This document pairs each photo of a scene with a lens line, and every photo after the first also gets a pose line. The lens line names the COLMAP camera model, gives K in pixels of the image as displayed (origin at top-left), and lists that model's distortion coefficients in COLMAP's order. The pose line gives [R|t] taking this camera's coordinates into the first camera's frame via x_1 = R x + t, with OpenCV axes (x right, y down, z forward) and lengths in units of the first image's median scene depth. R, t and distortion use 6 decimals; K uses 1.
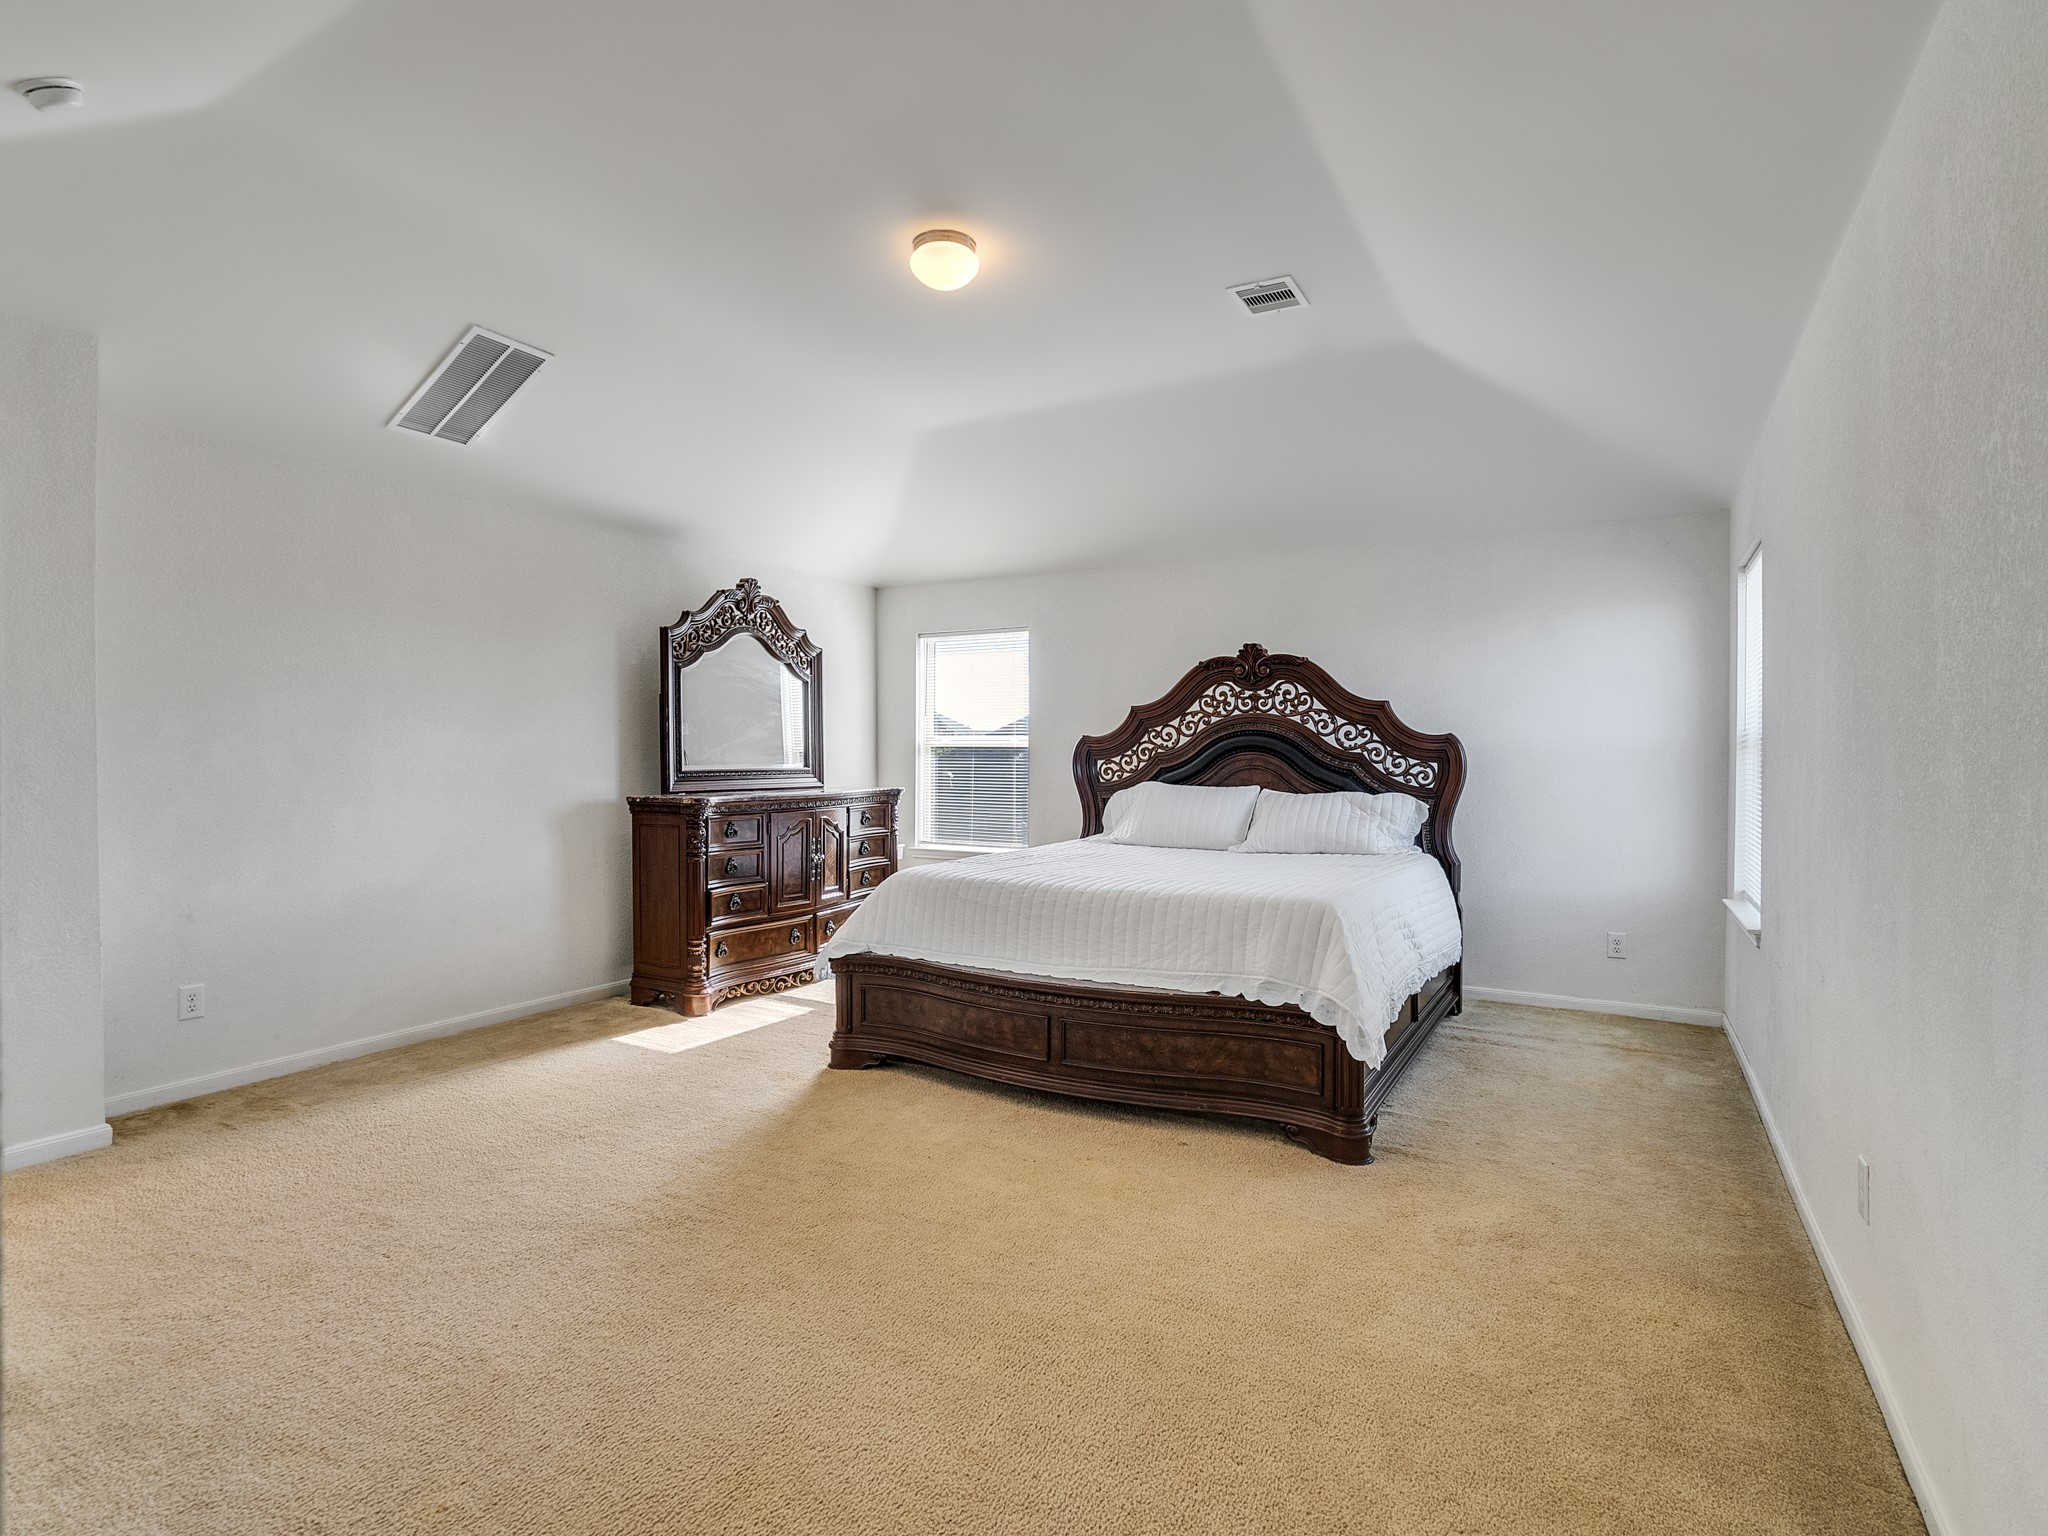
lens RADIAL K [[1044.5, 0, 1009.6], [0, 1044.5, 770.1], [0, 0, 1]] dist [-0.007786, 0.005262]
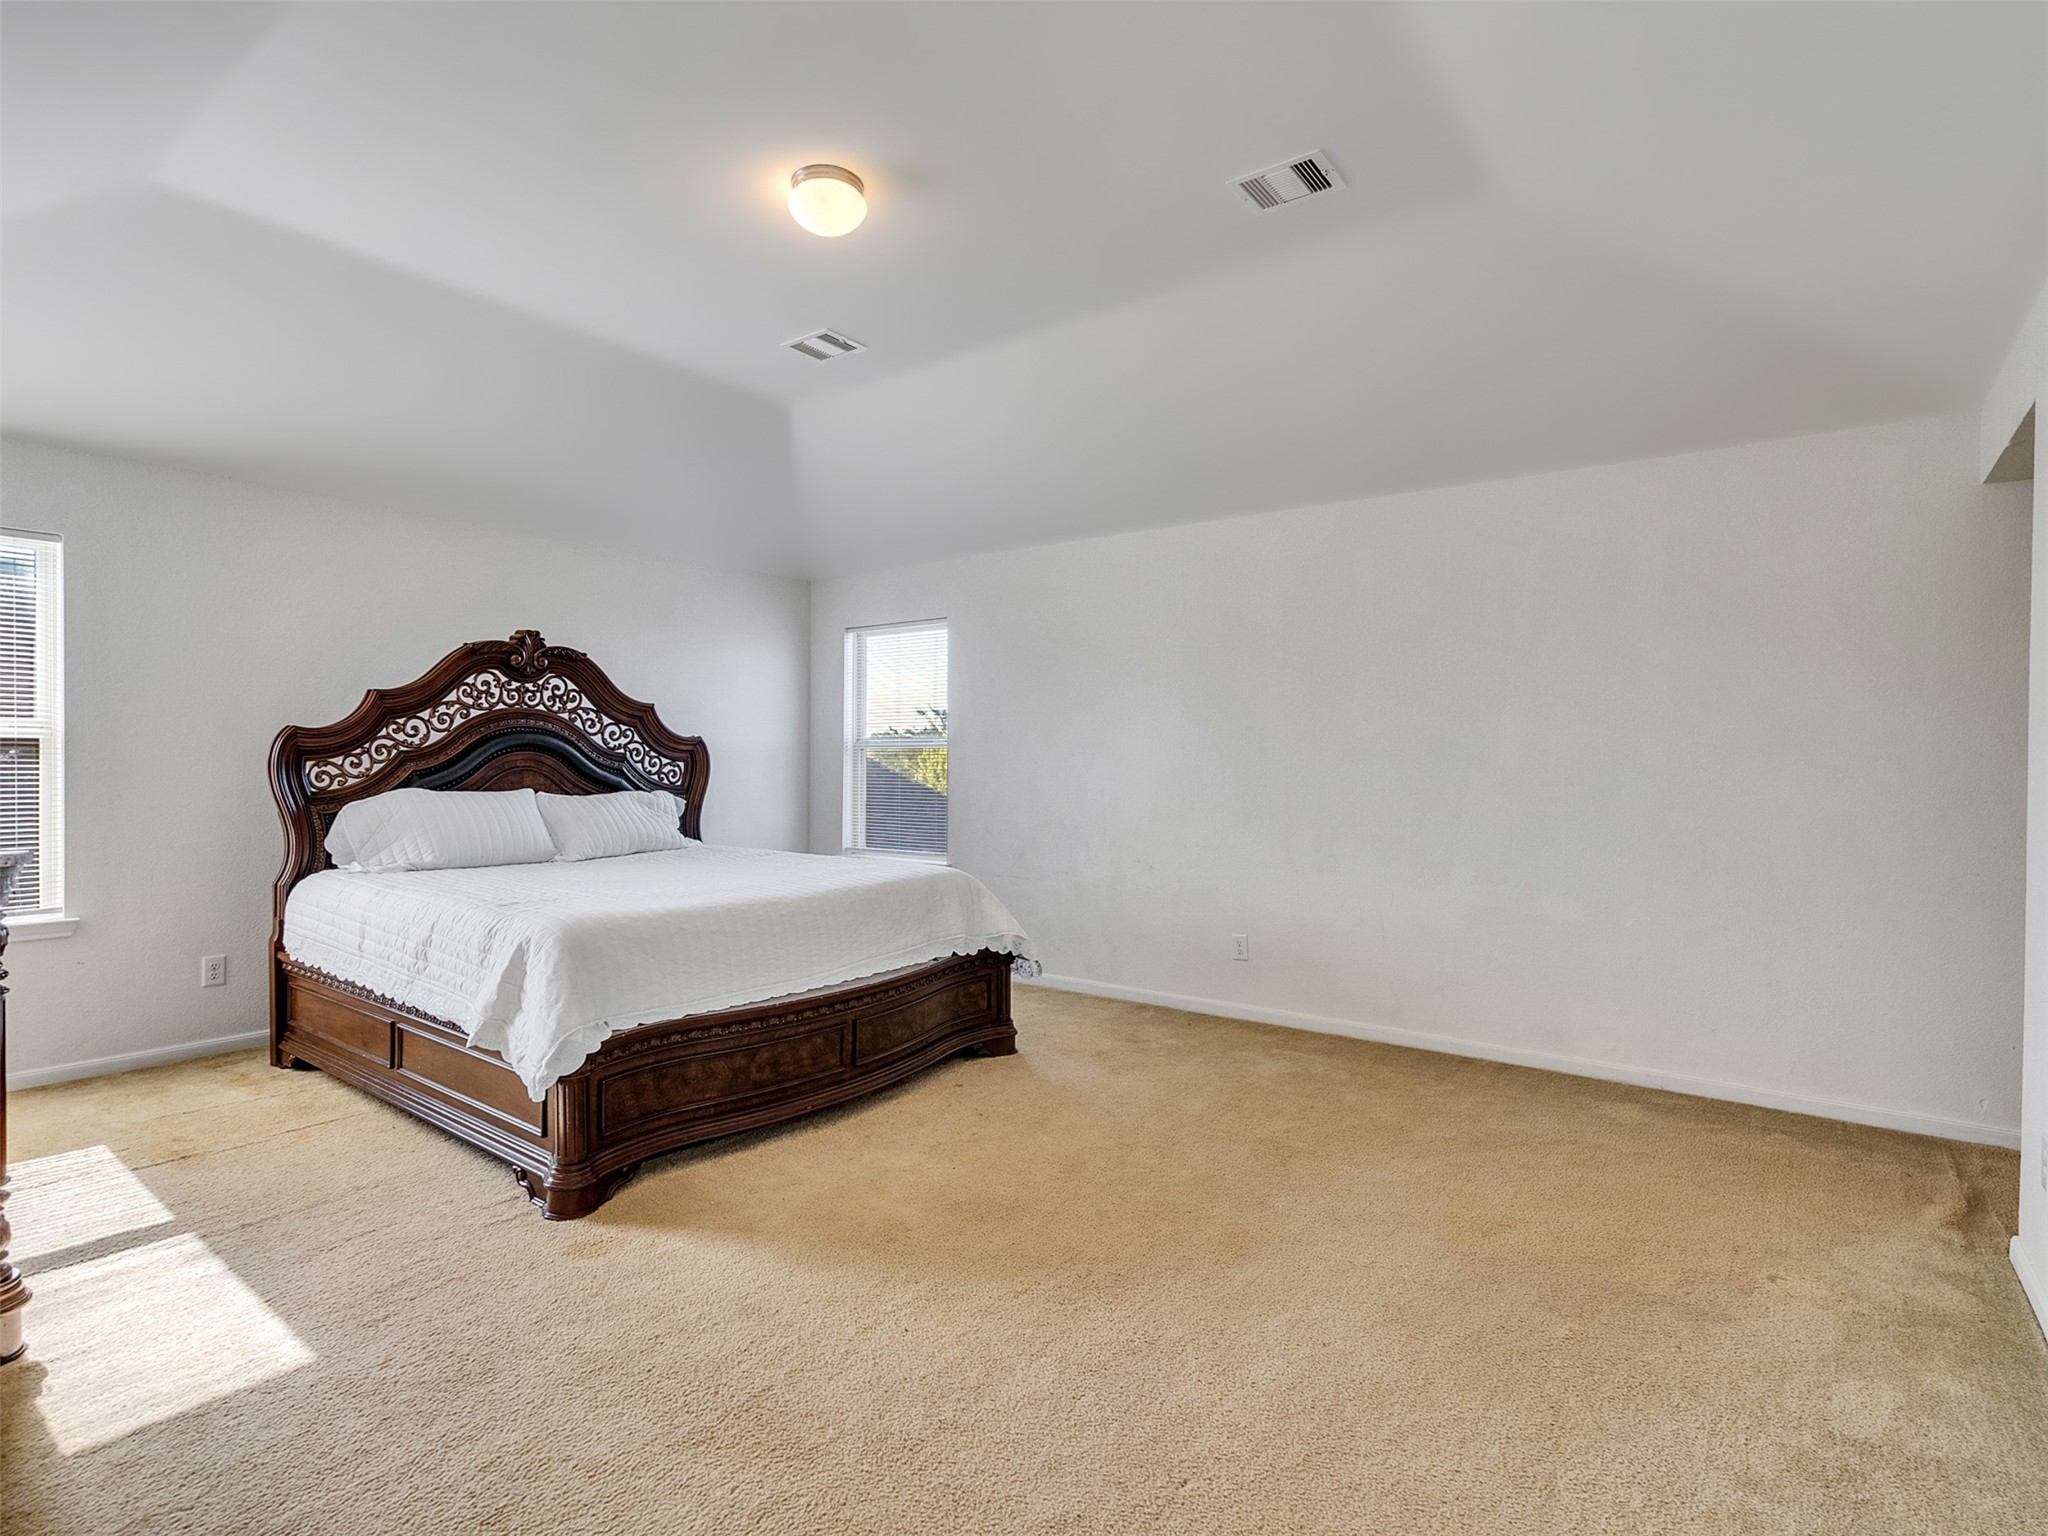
lens RADIAL K [[1044.5, 0, 1009.6], [0, 1044.5, 770.1], [0, 0, 1]] dist [-0.007786, 0.005262]
pose [[0.134169, -0.014097, 0.990858, -0.606110], [0.009632, 0.999870, 0.012921, -0.008930], [-0.990912, 0.007810, 0.134288, 0.475701]]
